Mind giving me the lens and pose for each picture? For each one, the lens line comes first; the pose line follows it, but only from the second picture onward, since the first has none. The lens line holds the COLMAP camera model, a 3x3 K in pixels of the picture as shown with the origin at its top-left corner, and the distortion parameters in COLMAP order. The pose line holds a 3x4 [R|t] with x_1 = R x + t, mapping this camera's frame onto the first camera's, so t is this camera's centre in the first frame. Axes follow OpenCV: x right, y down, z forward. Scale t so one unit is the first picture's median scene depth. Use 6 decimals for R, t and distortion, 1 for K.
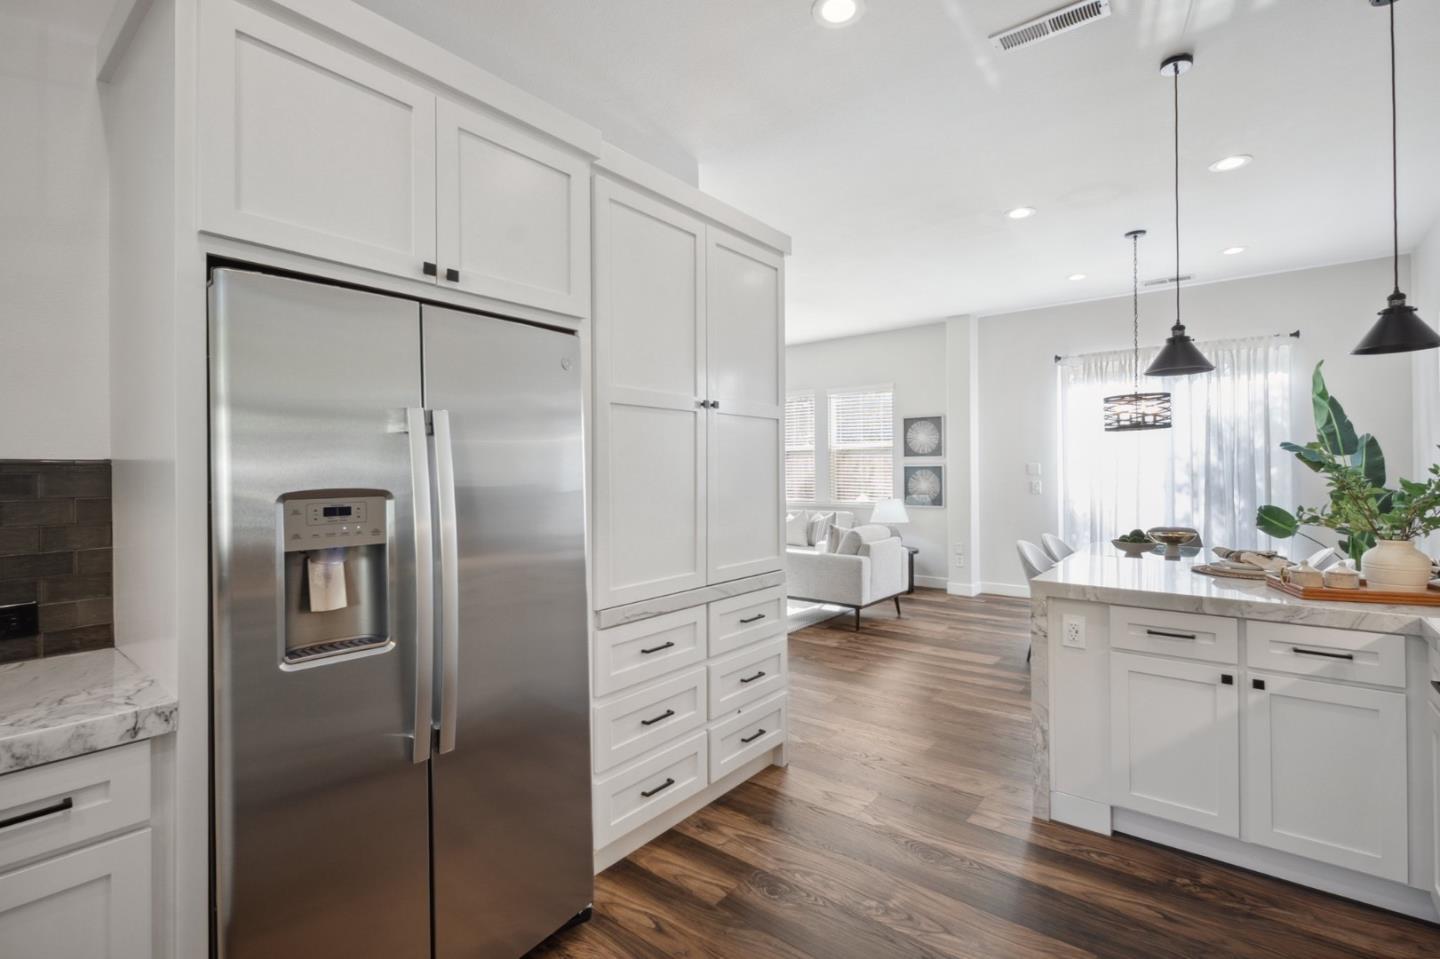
lens RADIAL K [[644.1, 0, 723.1], [0, 644.1, 475.6], [0, 0, 1]] dist [0.003673, -0.000312]
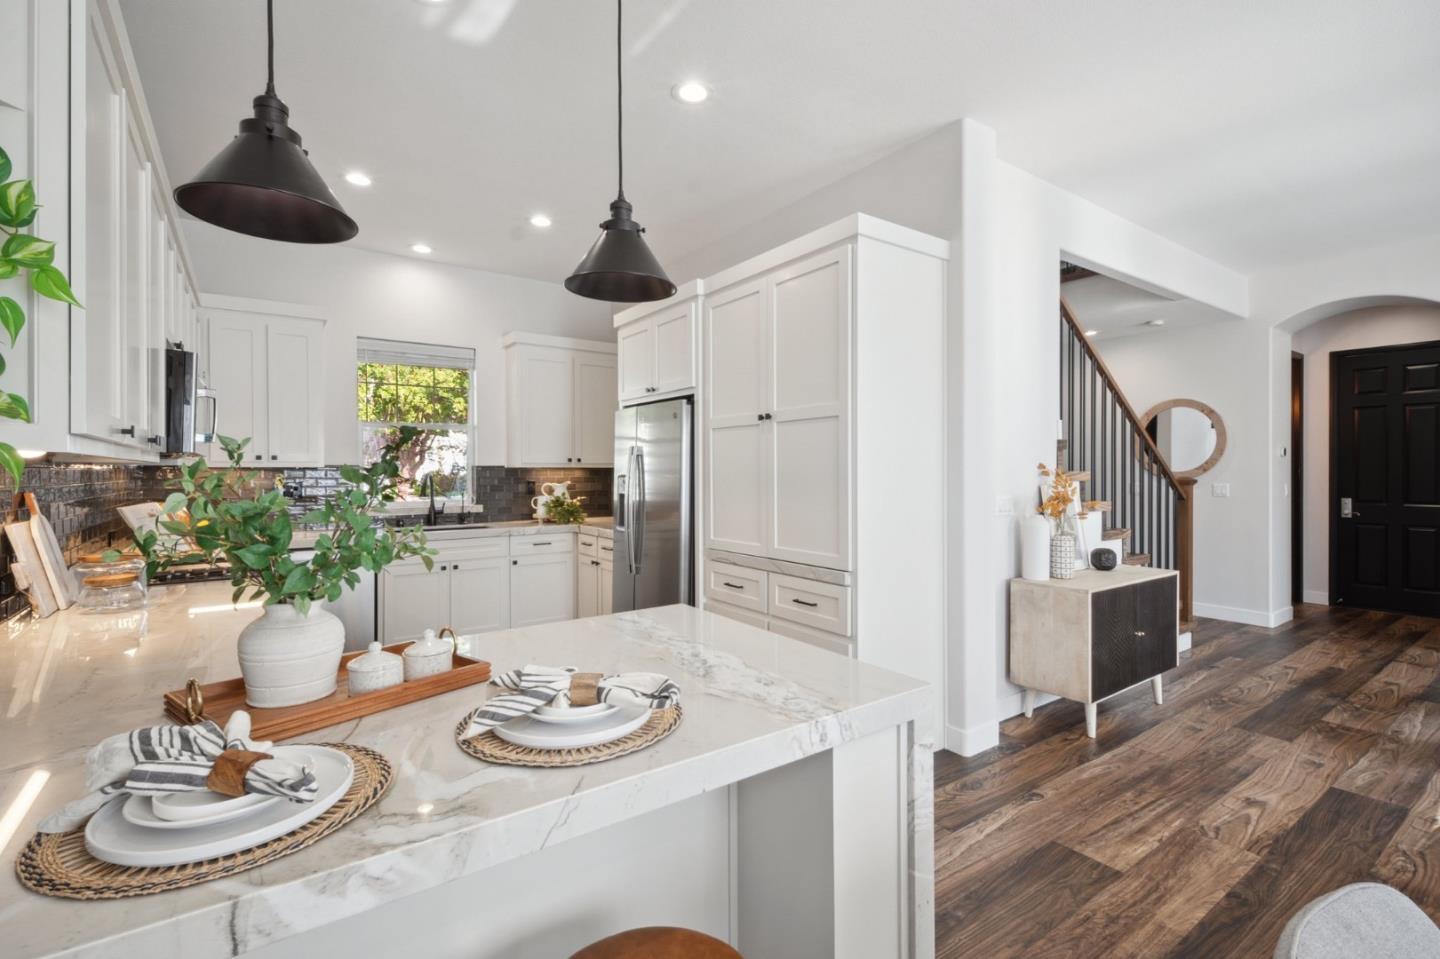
lens RADIAL K [[652.6, 0, 724.4], [0, 652.6, 470.0], [0, 0, 1]] dist [0.017933, -0.011012]
pose [[-0.268367, 0.010826, -0.963256, 1.281680], [0.002865, 0.999941, 0.010440, -0.018999], [0.963313, 0.000042, -0.268382, 1.294039]]
